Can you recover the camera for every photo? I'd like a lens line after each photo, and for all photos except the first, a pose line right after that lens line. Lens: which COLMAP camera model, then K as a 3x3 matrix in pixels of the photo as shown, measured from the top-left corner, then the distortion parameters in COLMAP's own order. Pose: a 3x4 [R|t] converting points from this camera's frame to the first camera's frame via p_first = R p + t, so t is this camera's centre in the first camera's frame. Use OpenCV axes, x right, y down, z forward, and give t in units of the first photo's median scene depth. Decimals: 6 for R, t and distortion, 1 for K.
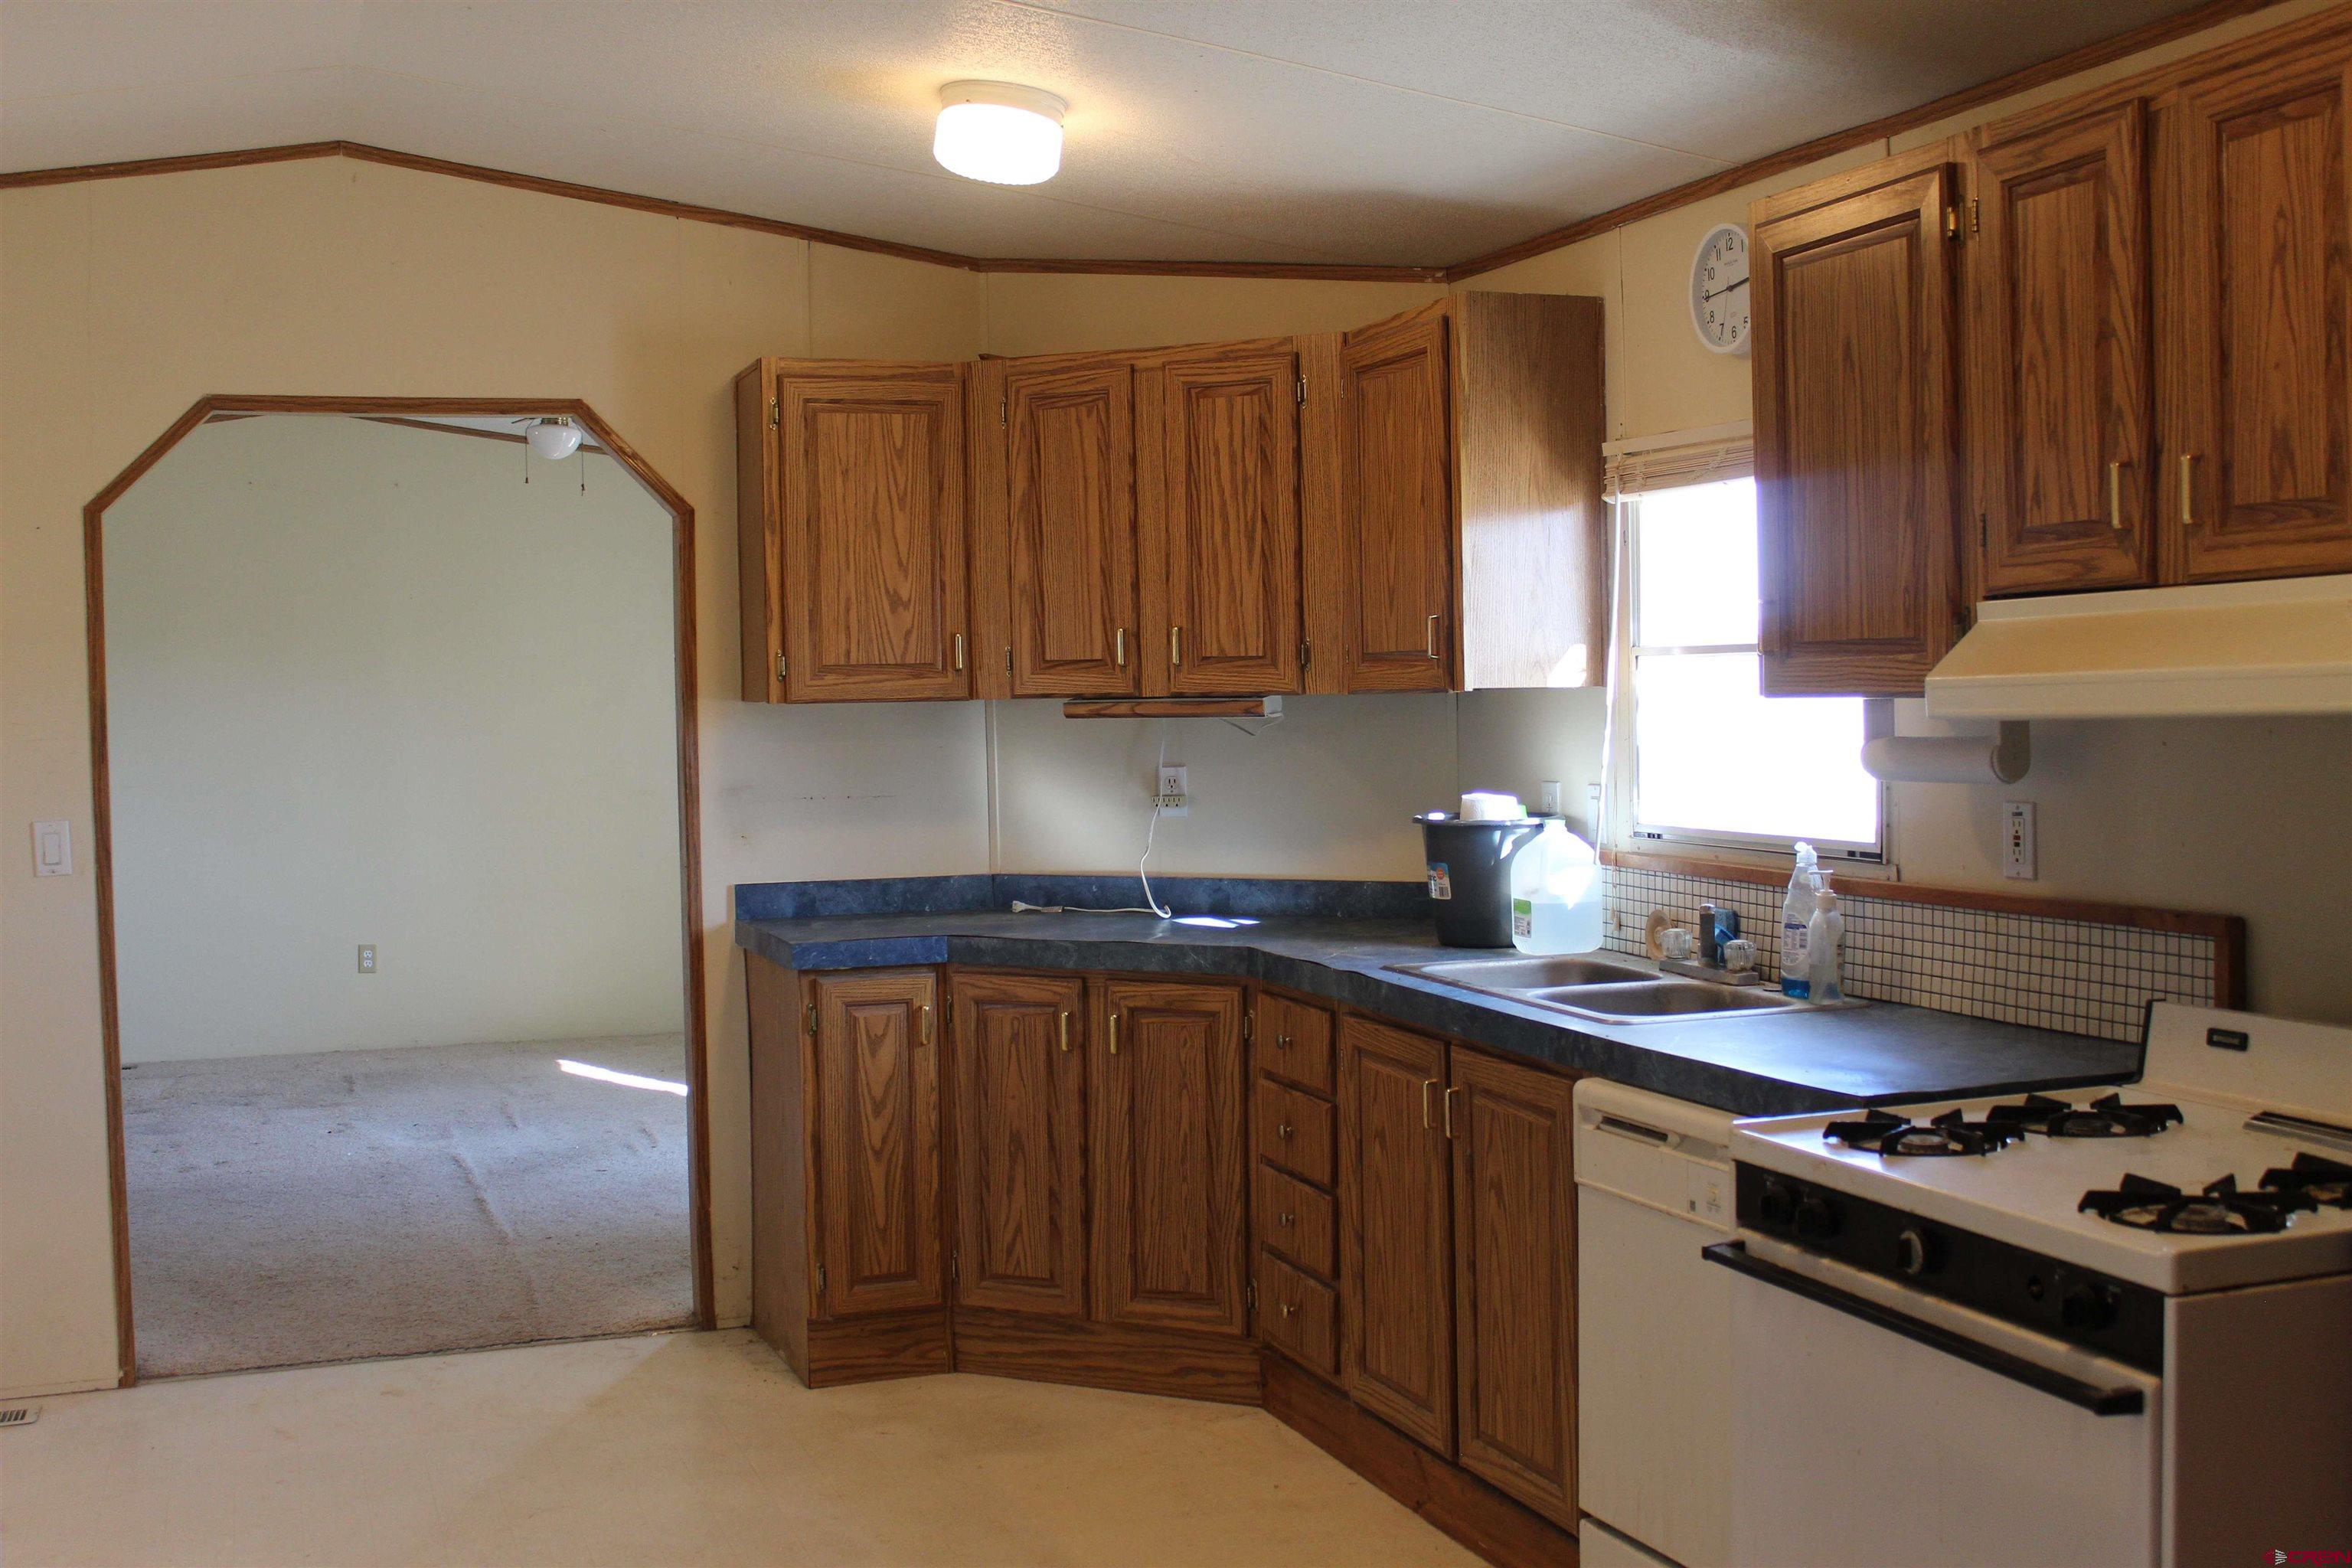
lens RADIAL K [[2516.5, 0, 1176.0], [0, 2516.5, 784.0], [0, 0, 1]] dist [-0.123374, 0.150366]
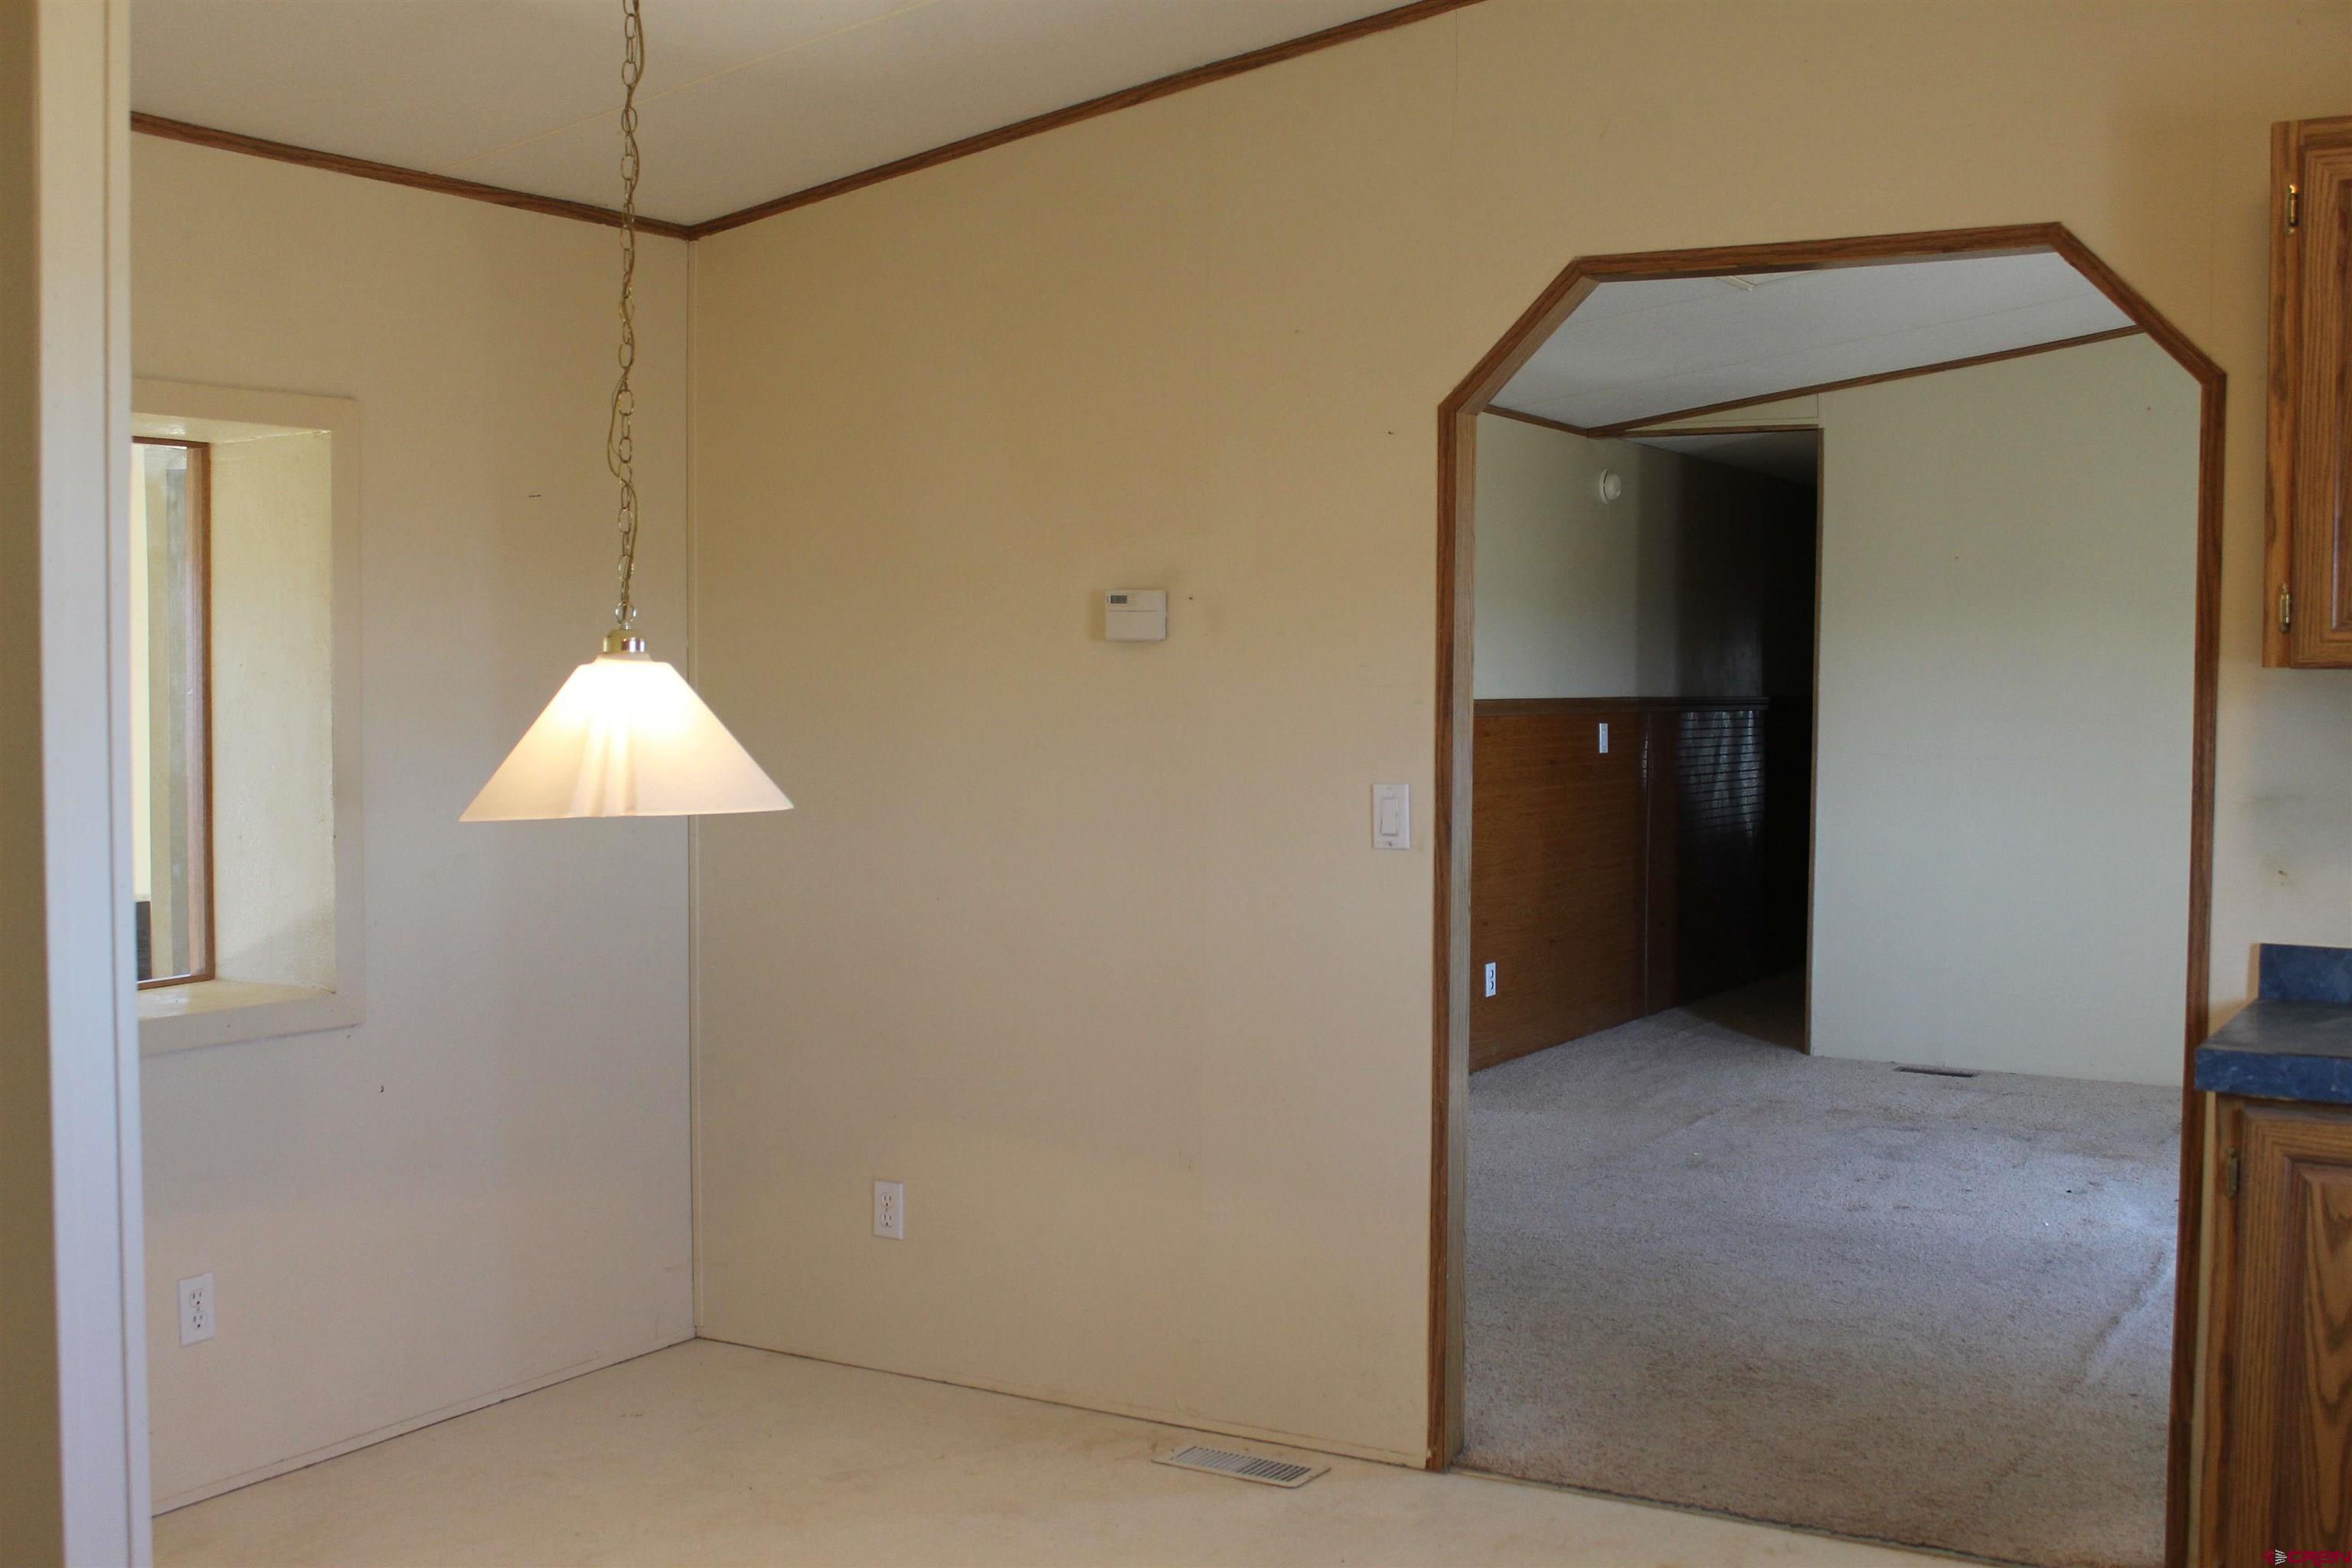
lens RADIAL K [[2516.5, 0, 1176.0], [0, 2516.5, 784.0], [0, 0, 1]] dist [-0.123374, 0.150366]
pose [[0.632912, 0.058657, -0.771999, 0.152502], [-0.051266, 0.998113, 0.033807, -0.009594], [0.772525, 0.018180, 0.634724, 0.396256]]
